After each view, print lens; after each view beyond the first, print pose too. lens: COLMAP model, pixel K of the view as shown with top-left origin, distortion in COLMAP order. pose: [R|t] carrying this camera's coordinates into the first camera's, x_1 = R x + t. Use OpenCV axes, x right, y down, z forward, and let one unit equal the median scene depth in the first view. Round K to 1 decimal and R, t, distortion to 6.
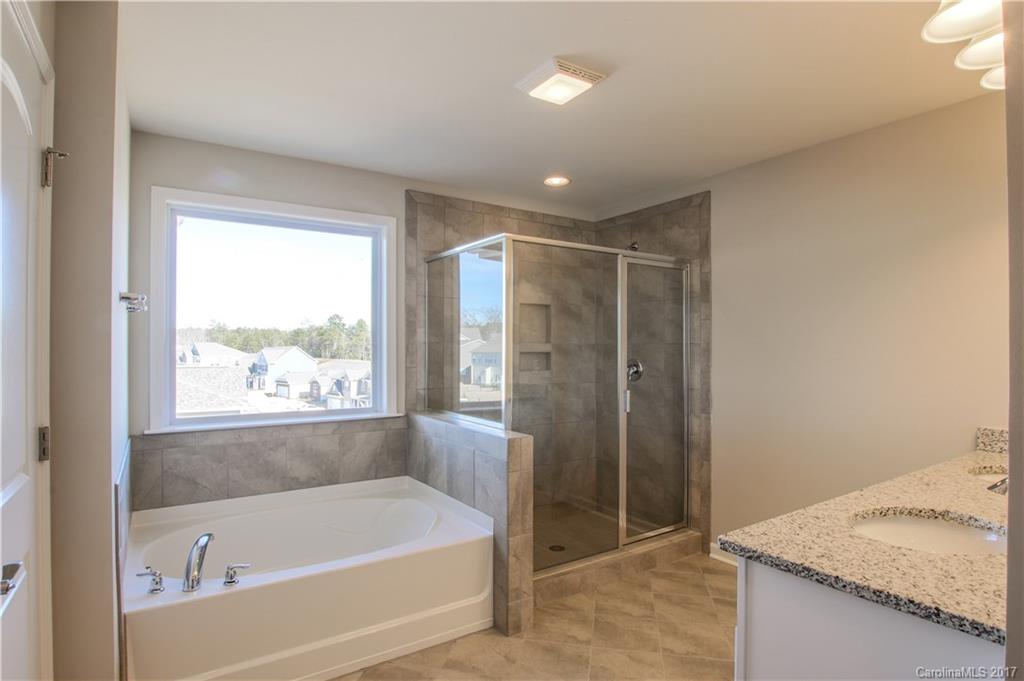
lens RADIAL K [[536.3, 0, 501.2], [0, 536.3, 345.2], [0, 0, 1]] dist [-0.029800, 0.000648]
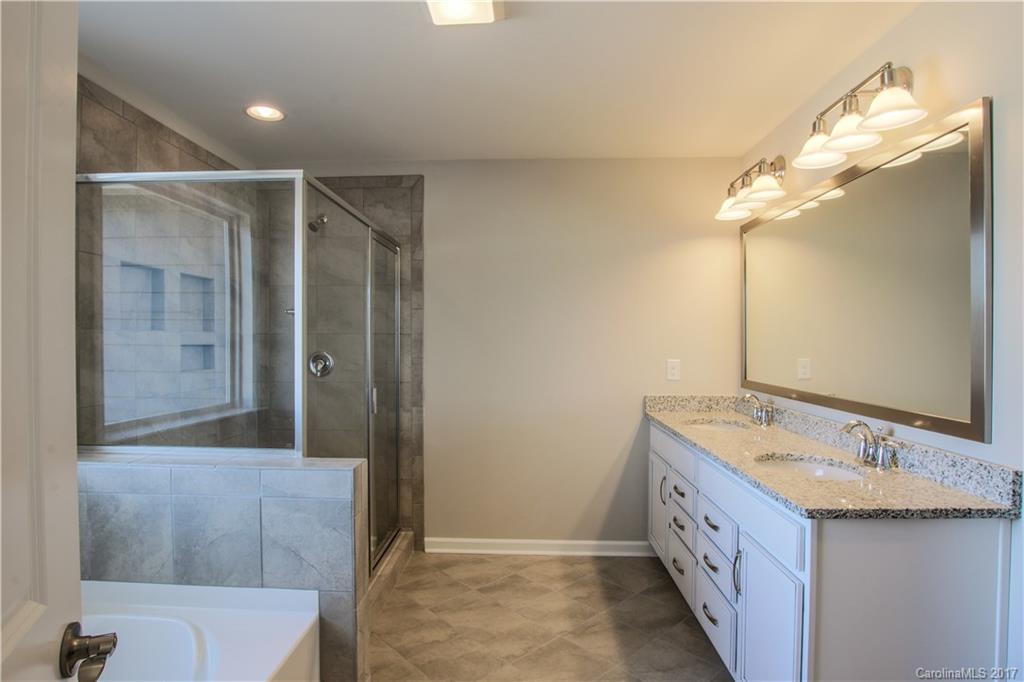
lens RADIAL K [[536.3, 0, 501.2], [0, 536.3, 345.7], [0, 0, 1]] dist [-0.029800, 0.000648]
pose [[0.589156, -0.010796, 0.807947, -0.308172], [-0.003863, 0.999862, 0.016177, 0.001817], [-0.808010, -0.012652, 0.589032, 0.310073]]
